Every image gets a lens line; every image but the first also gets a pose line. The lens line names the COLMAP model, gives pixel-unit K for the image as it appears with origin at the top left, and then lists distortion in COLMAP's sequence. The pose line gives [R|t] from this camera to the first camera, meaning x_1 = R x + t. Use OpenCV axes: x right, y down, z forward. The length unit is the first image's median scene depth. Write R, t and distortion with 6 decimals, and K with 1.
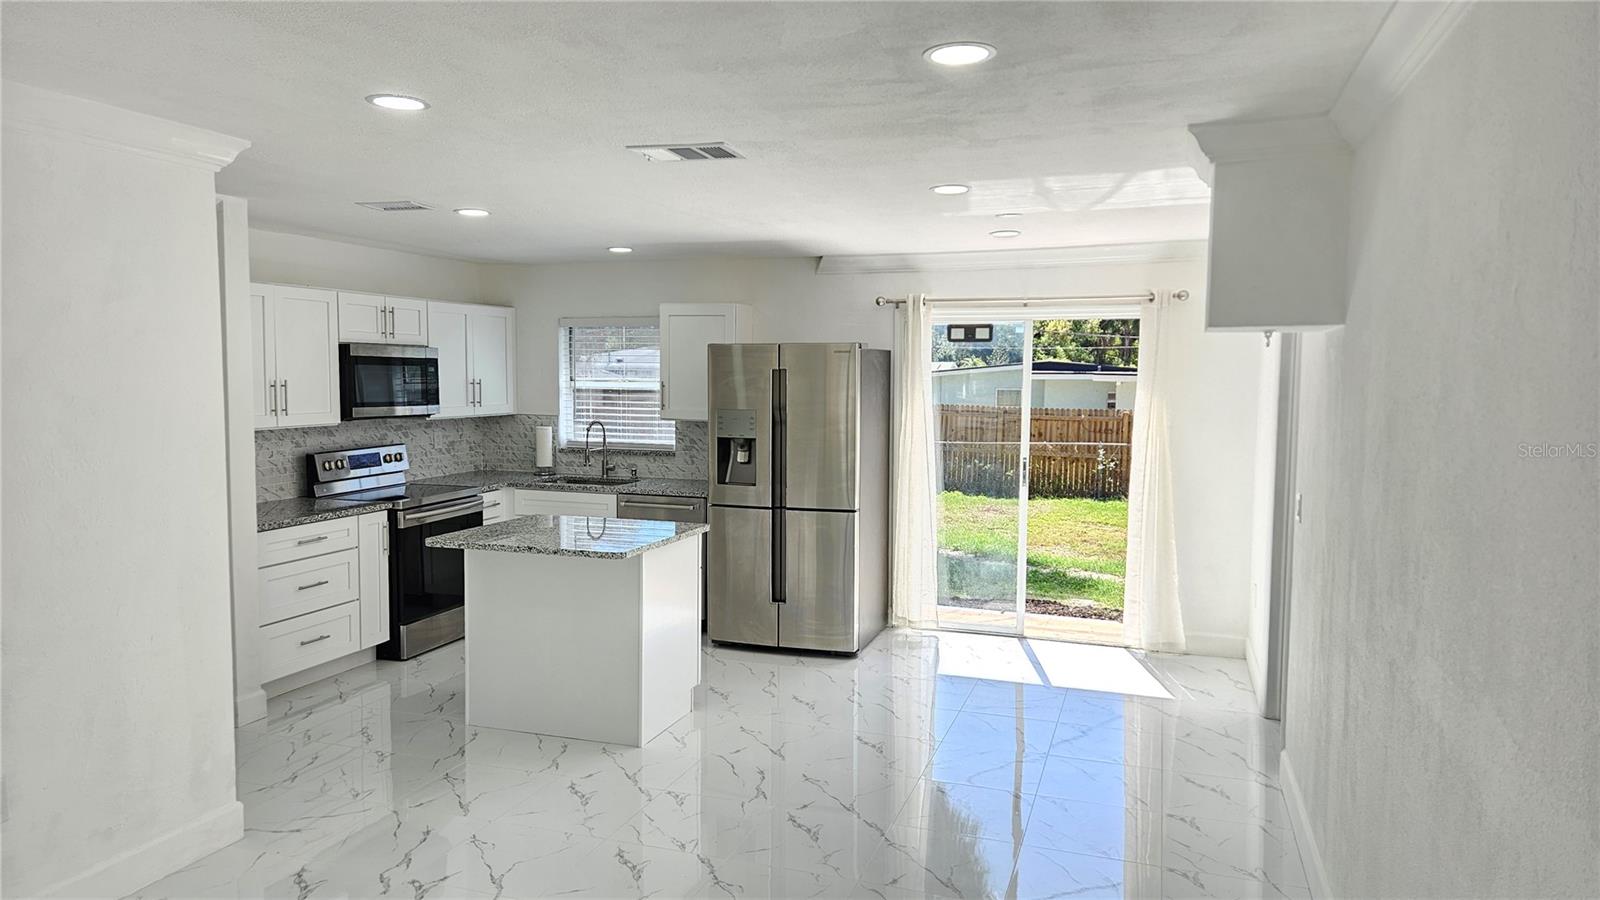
lens RADIAL K [[1077.5, 0, 797.3], [0, 1077.5, 458.6], [0, 0, 1]] dist [0.075827, -0.046668]
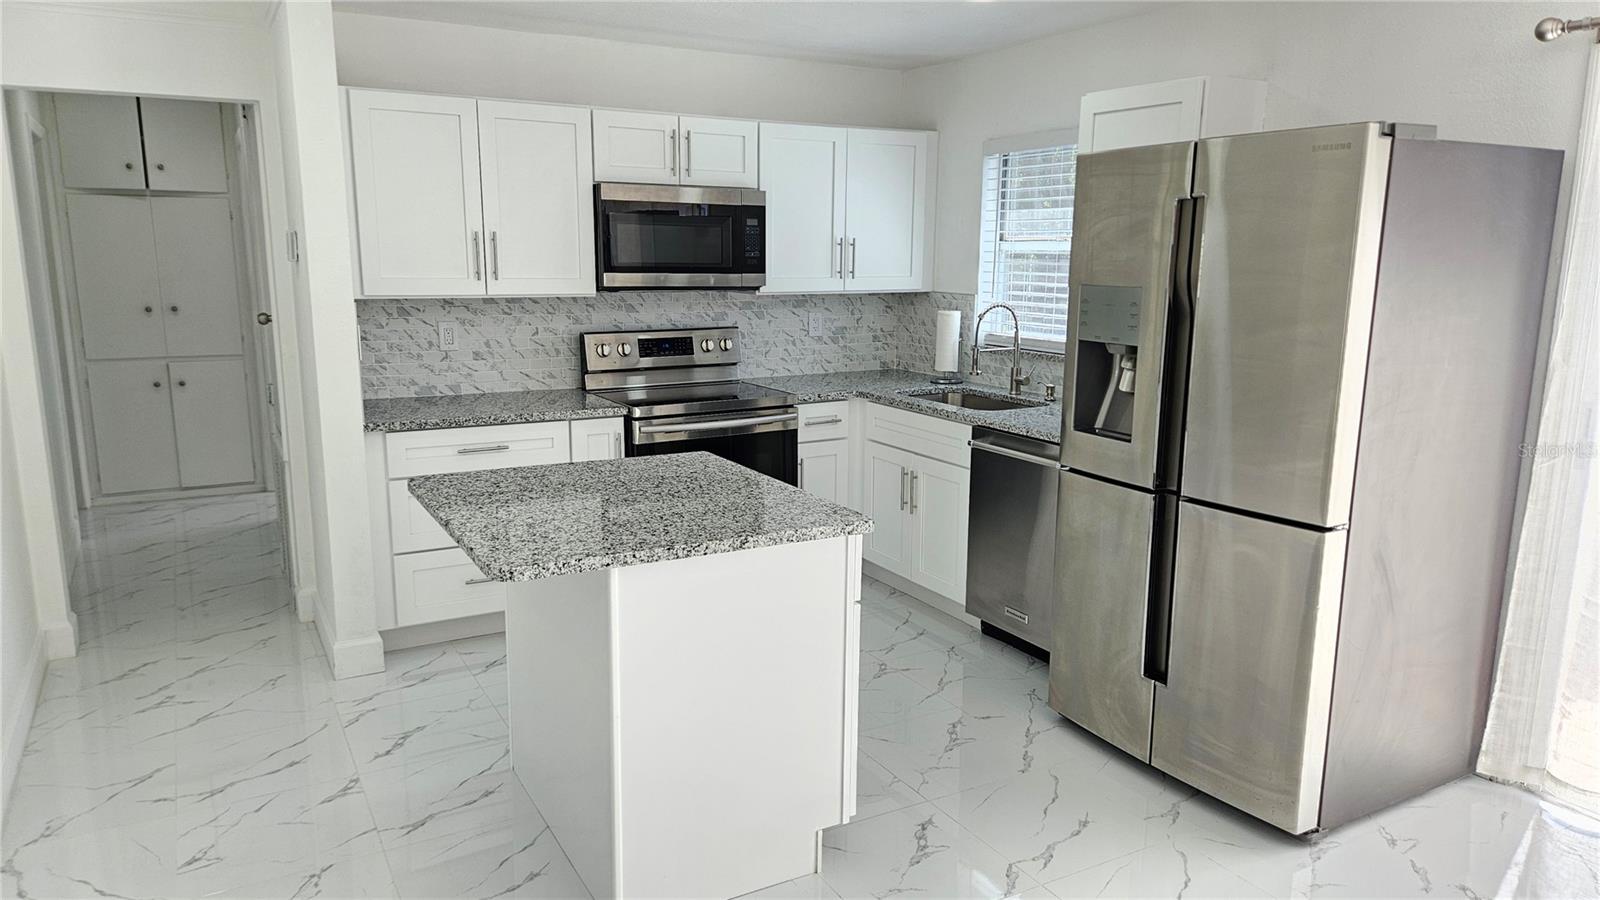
lens RADIAL K [[1077.5, 0, 786.5], [0, 1077.5, 466.1], [0, 0, 1]] dist [0.075827, -0.046668]
pose [[0.742864, 0.131176, -0.656464, 0.175902], [-0.056994, 0.989447, 0.133217, -0.021811], [0.667011, -0.061547, 0.742501, 0.527172]]
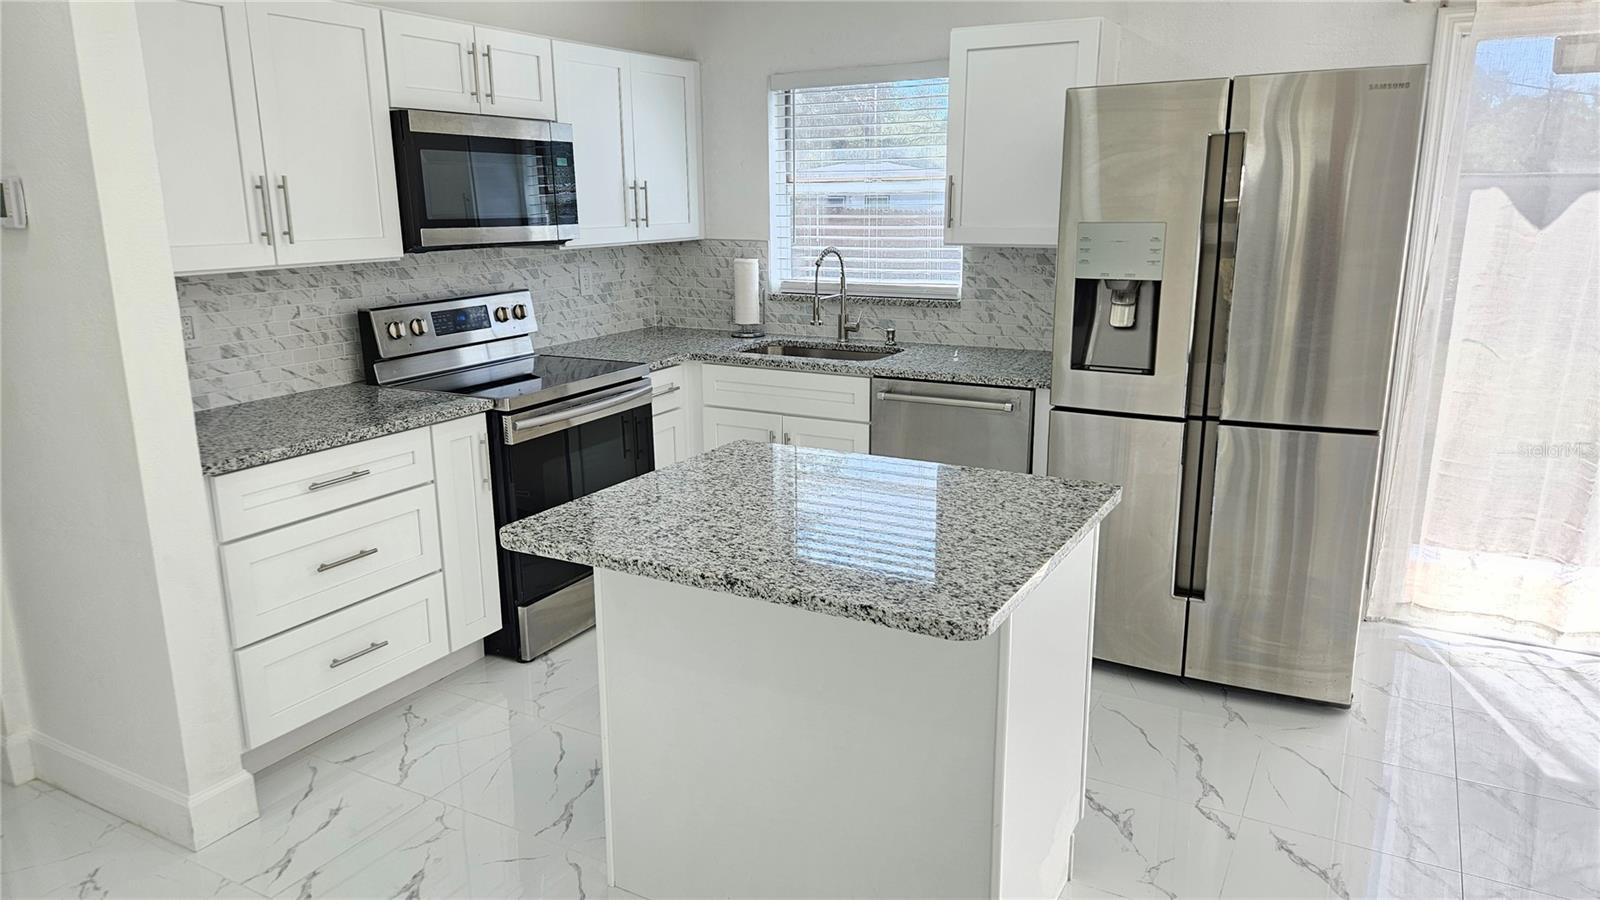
lens RADIAL K [[1077.5, 0, 783.9], [0, 1077.5, 456.7], [0, 0, 1]] dist [0.075827, -0.046668]
pose [[0.982574, 0.026793, -0.183929, -0.116279], [0.002630, 0.987452, 0.157897, -0.018642], [0.185851, -0.155629, 0.970175, 0.466502]]
